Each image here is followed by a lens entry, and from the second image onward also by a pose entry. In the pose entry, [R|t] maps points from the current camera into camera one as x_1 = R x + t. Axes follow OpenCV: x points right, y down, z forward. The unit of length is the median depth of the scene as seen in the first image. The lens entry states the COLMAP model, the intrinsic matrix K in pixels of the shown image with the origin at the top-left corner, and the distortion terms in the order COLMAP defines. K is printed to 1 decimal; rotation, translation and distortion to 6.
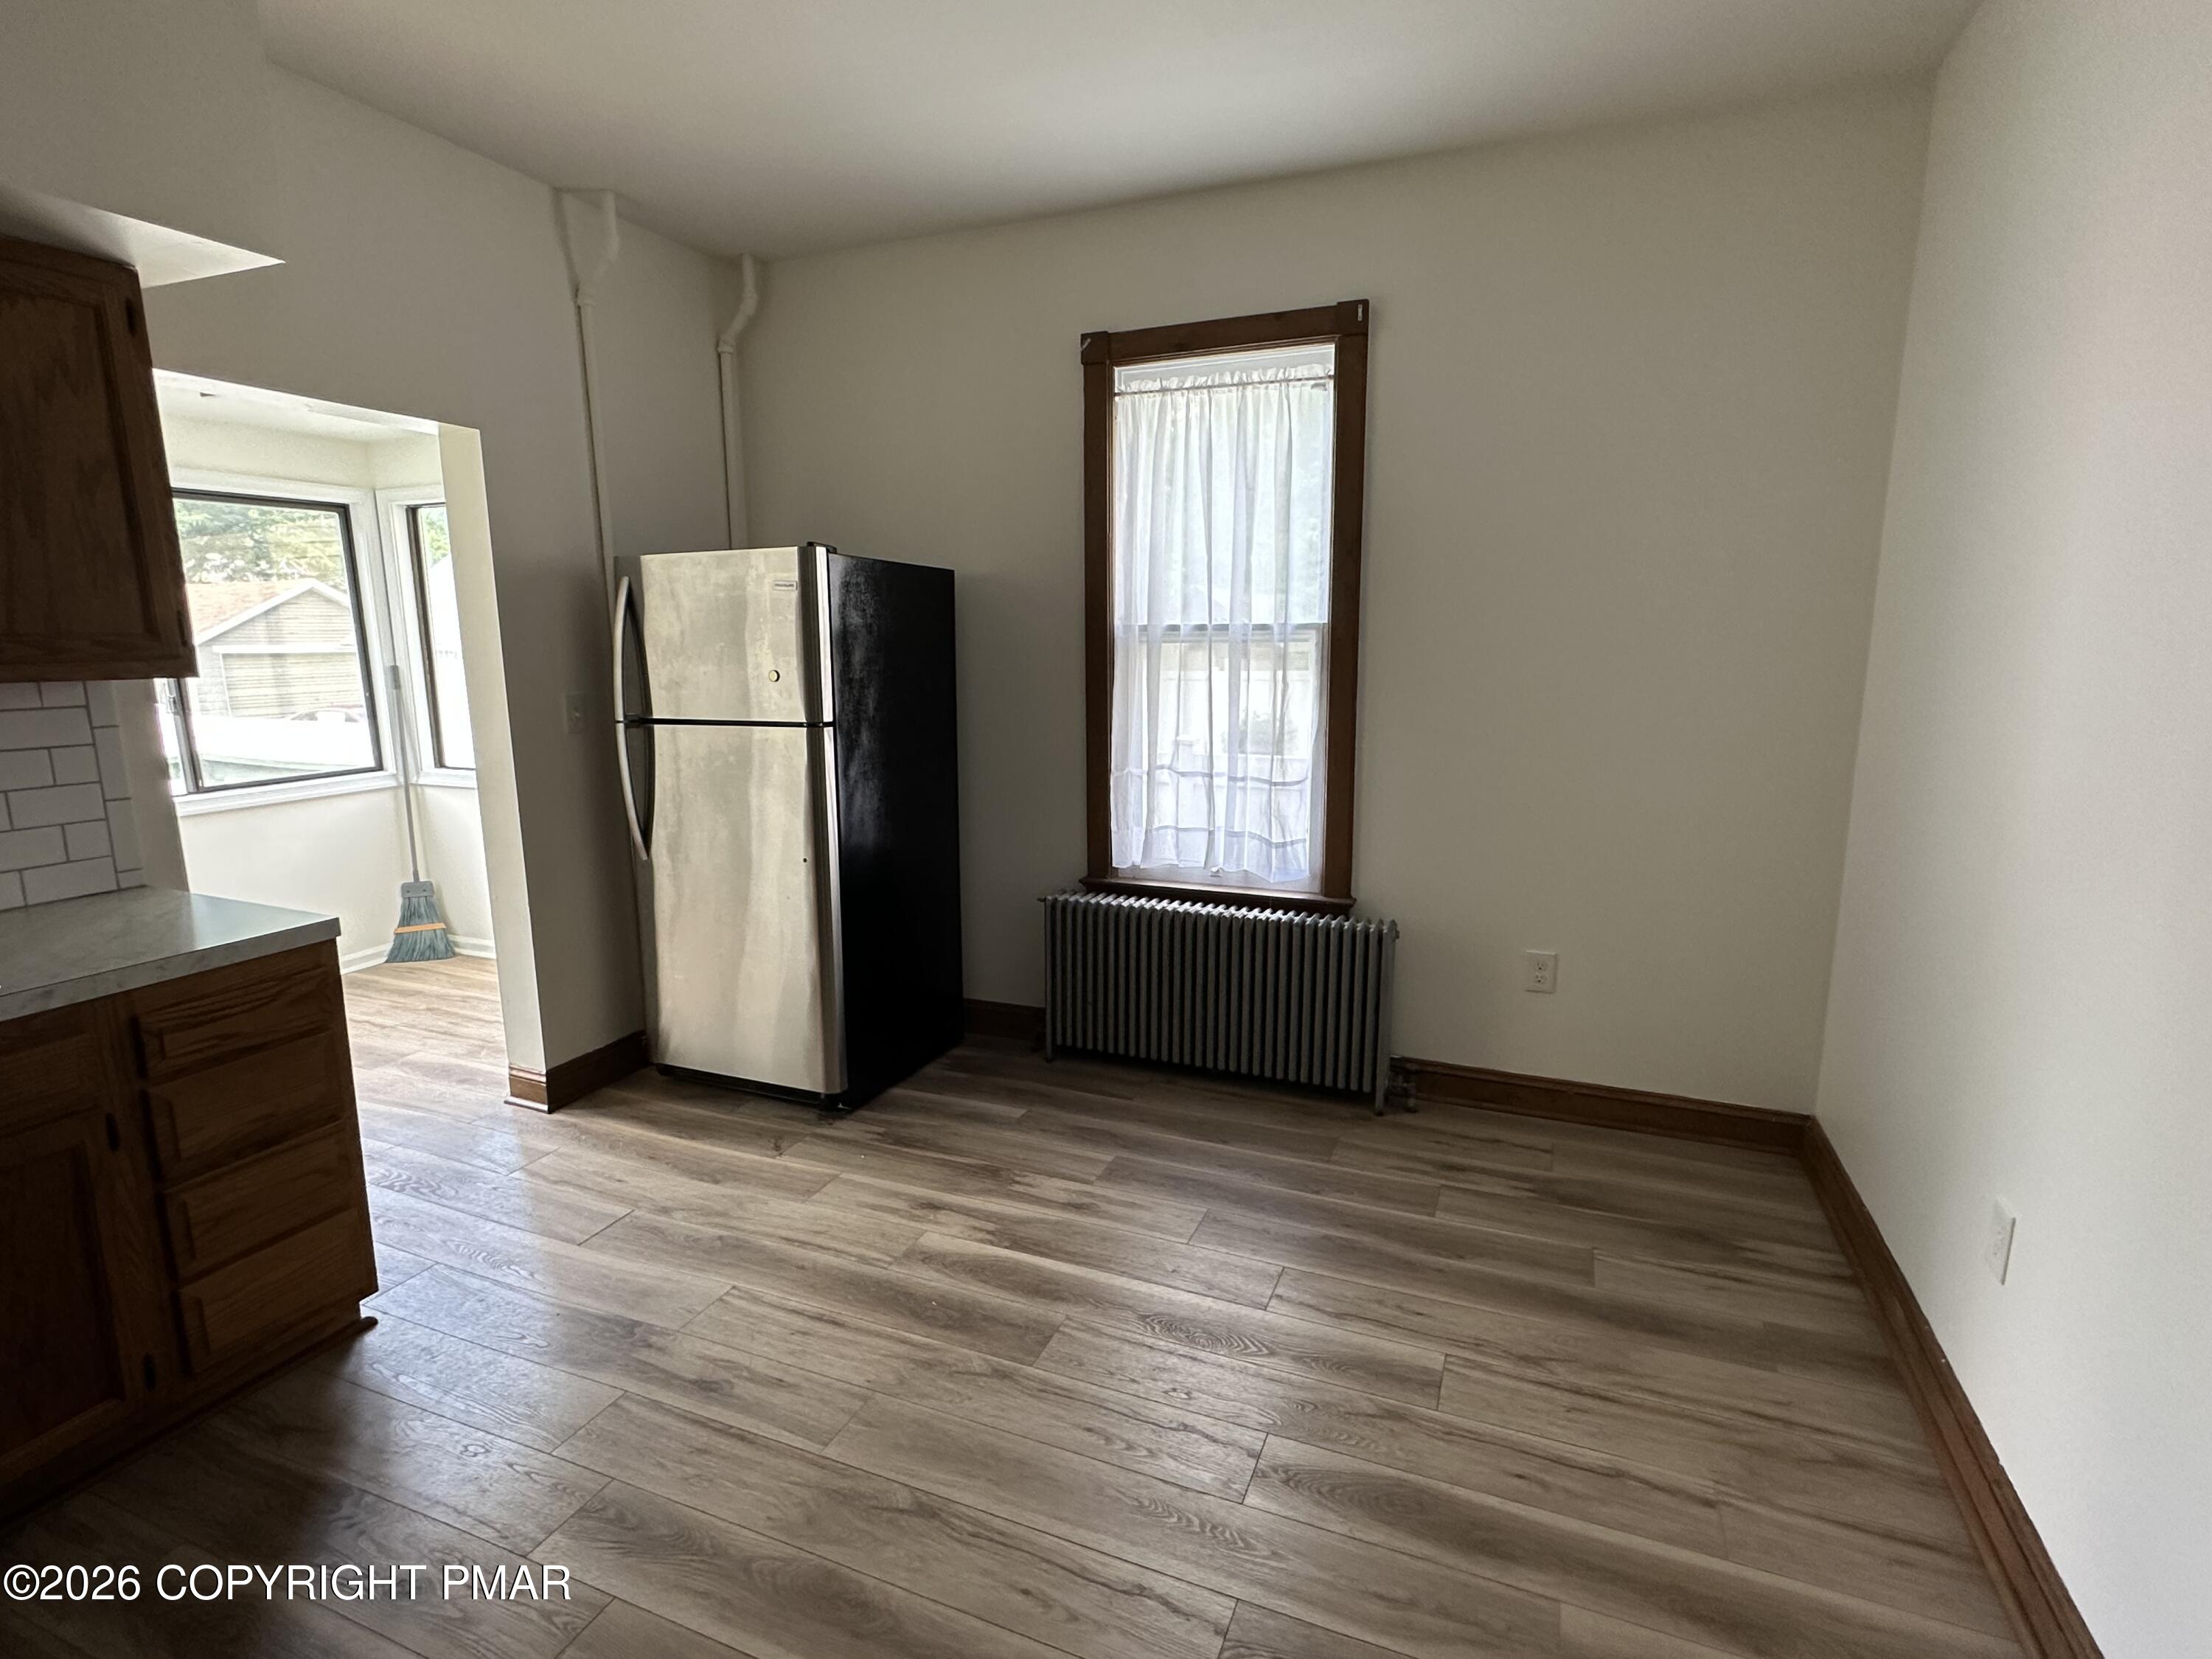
lens RADIAL K [[1091.6, 0, 1098.6], [0, 1091.6, 842.1], [0, 0, 1]] dist [-0.010071, 0.001092]
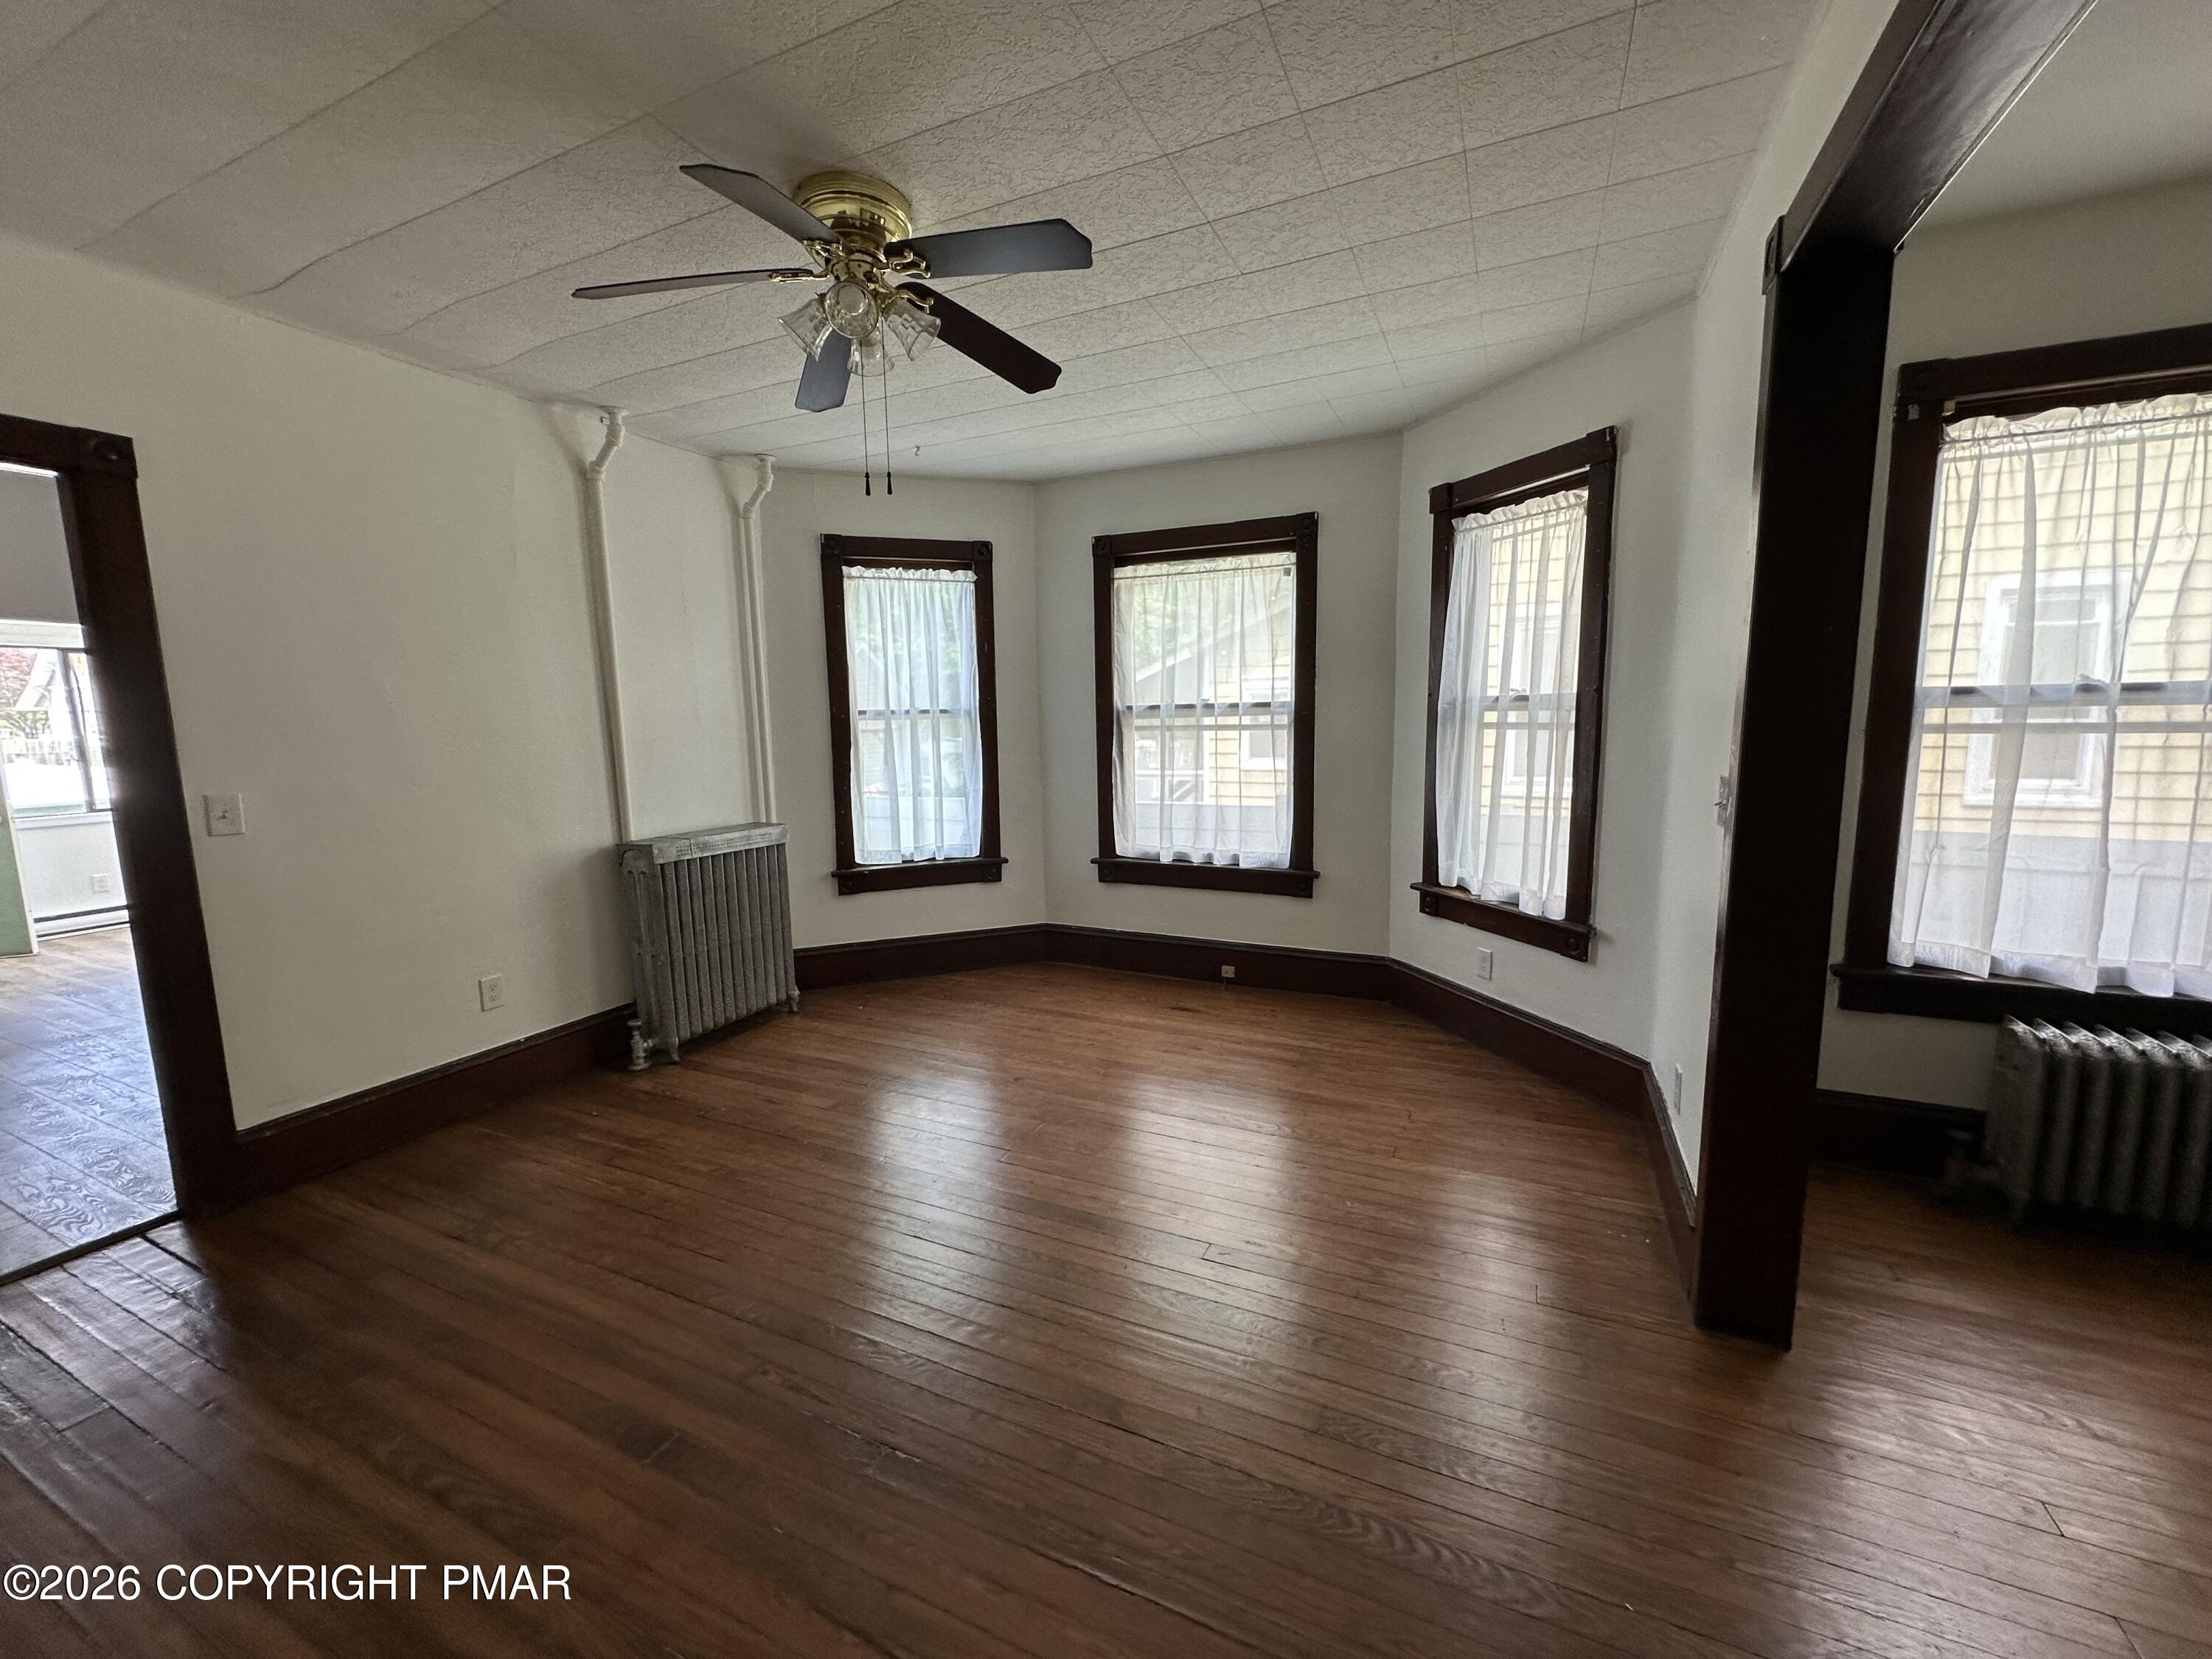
lens RADIAL K [[890.8, 0, 1107.9], [0, 890.8, 827.1], [0, 0, 1]] dist [-0.003435, 0.000831]
pose [[0.998856, -0.005194, -0.047529, 0.448402], [0.002416, 0.998295, -0.058318, 0.031024], [0.047750, 0.058136, 0.997166, -0.176485]]
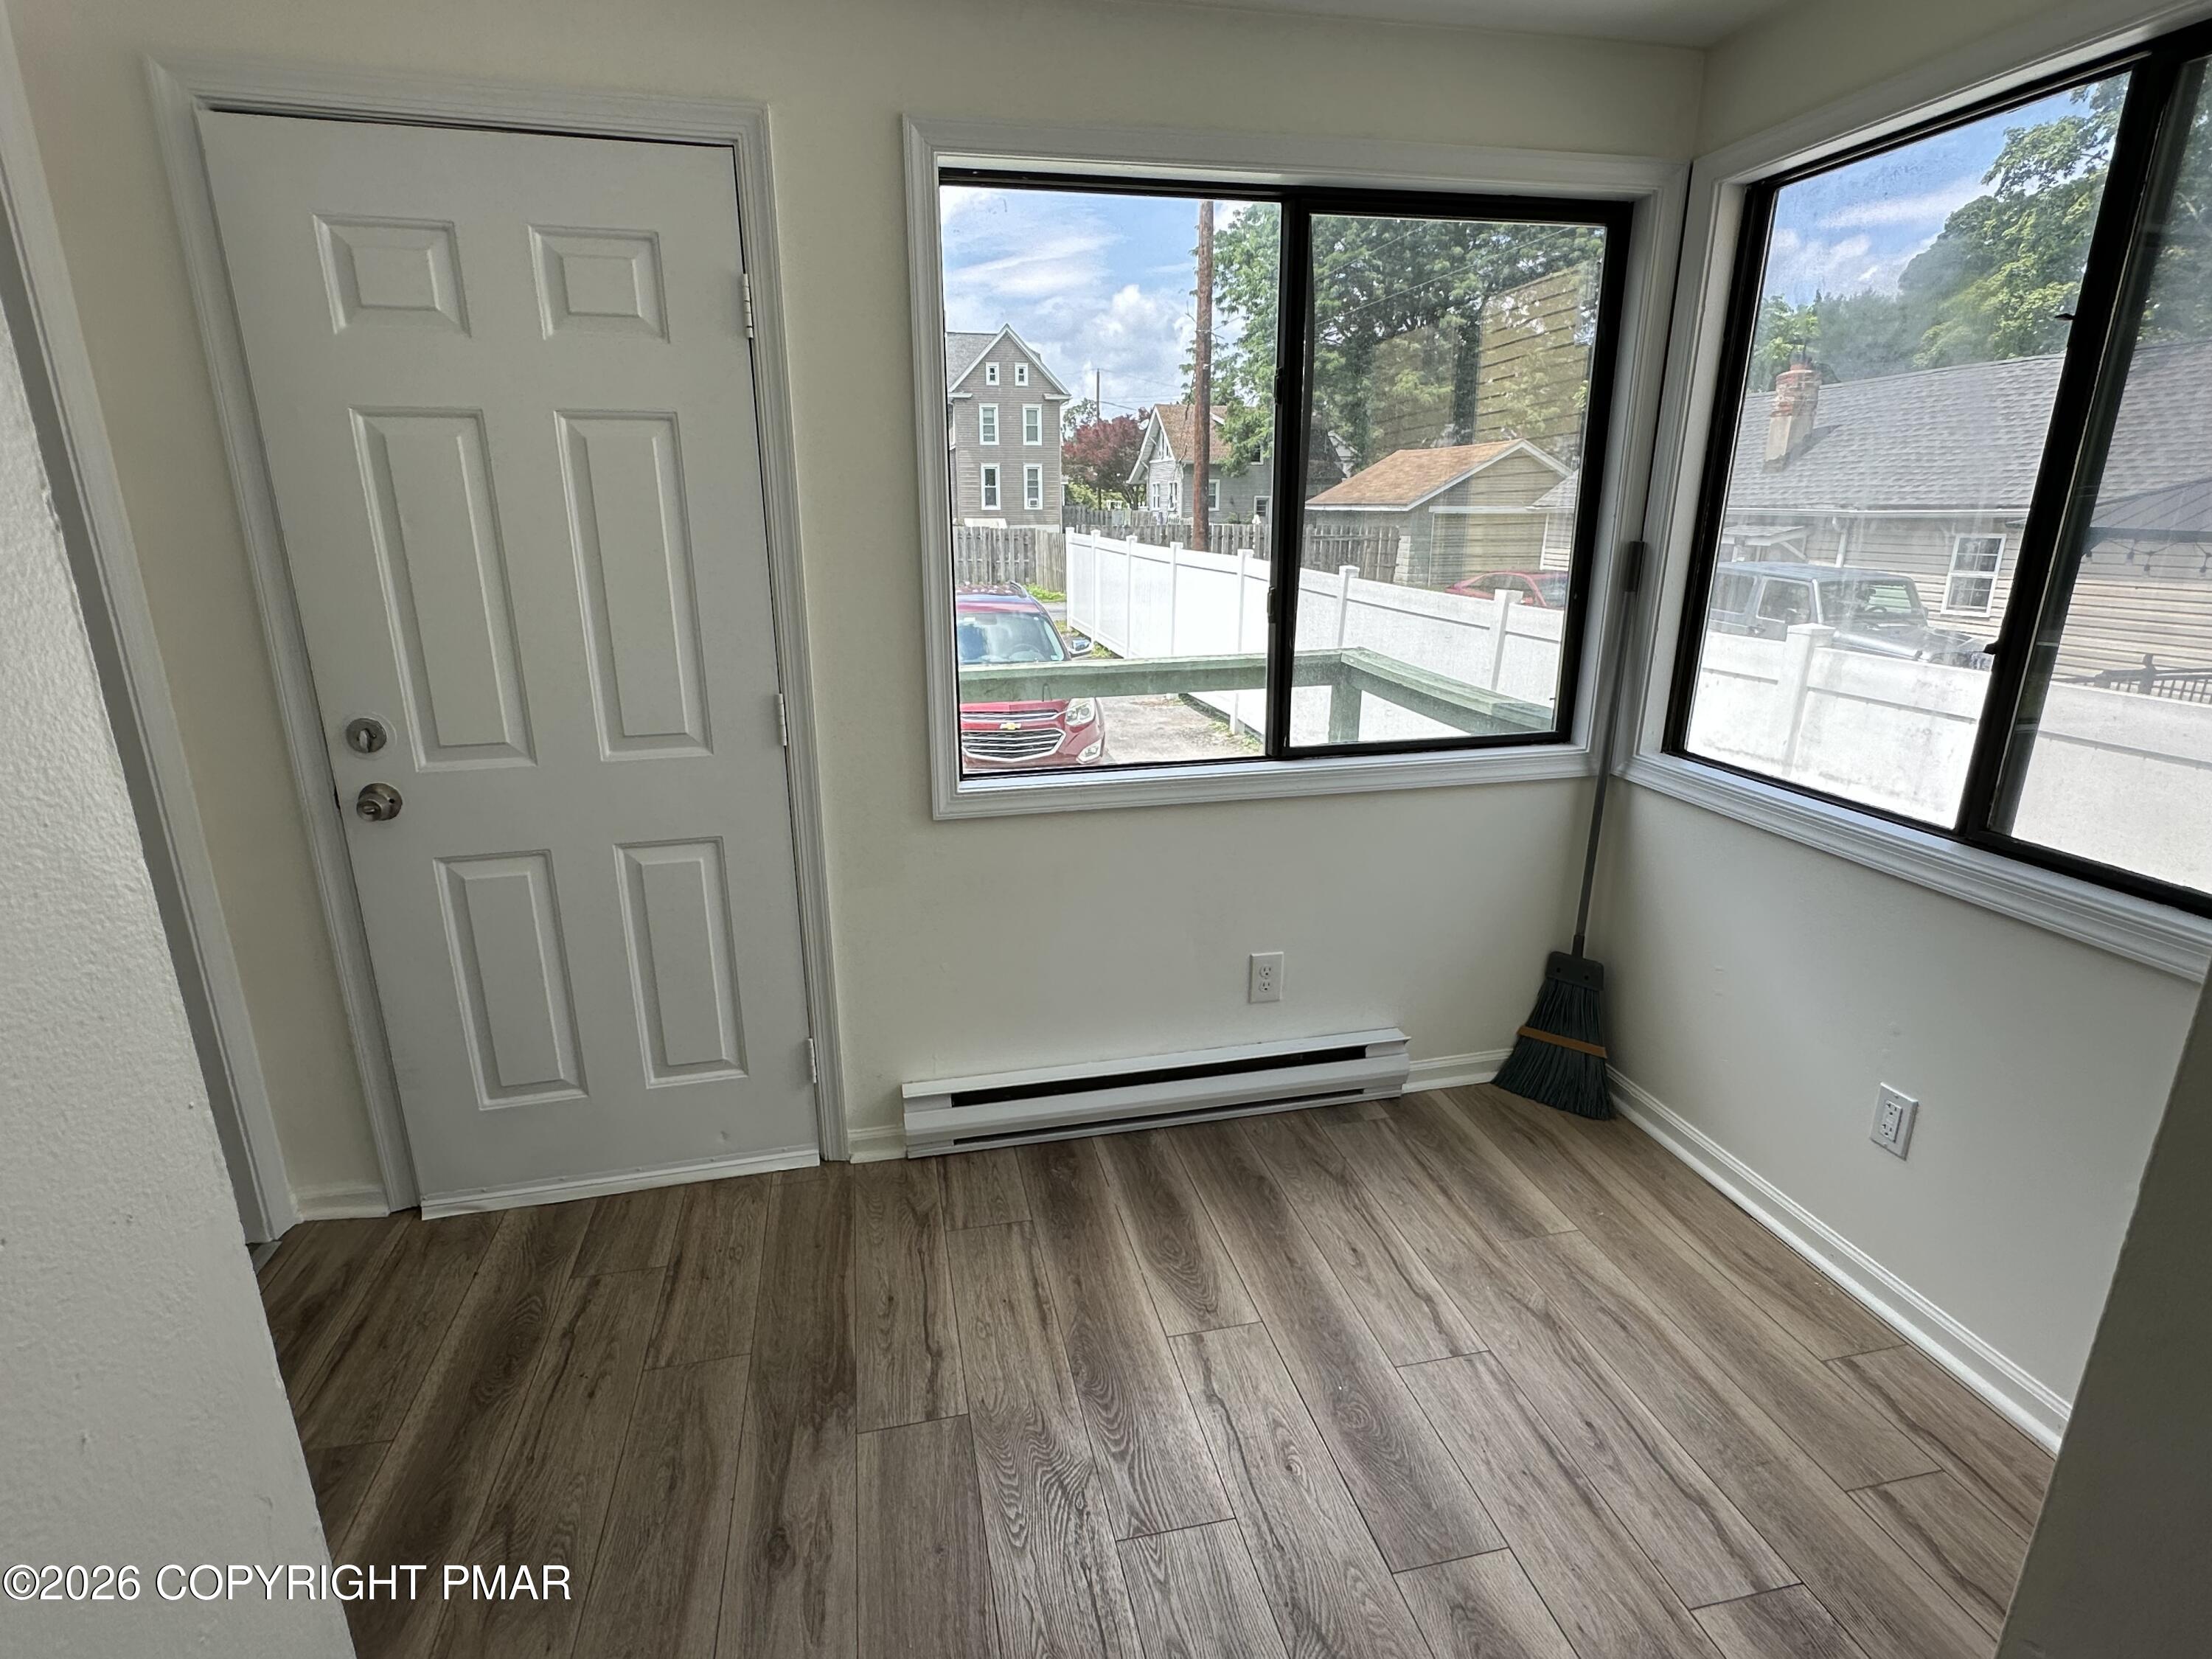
lens RADIAL K [[1091.6, 0, 1092.1], [0, 1091.6, 833.7], [0, 0, 1]] dist [-0.010071, 0.001092]
pose [[0.563312, 0.238737, -0.791002, -0.545684], [-0.149699, 0.970992, 0.186452, -0.132578], [0.812570, 0.013382, 0.582710, 0.765717]]
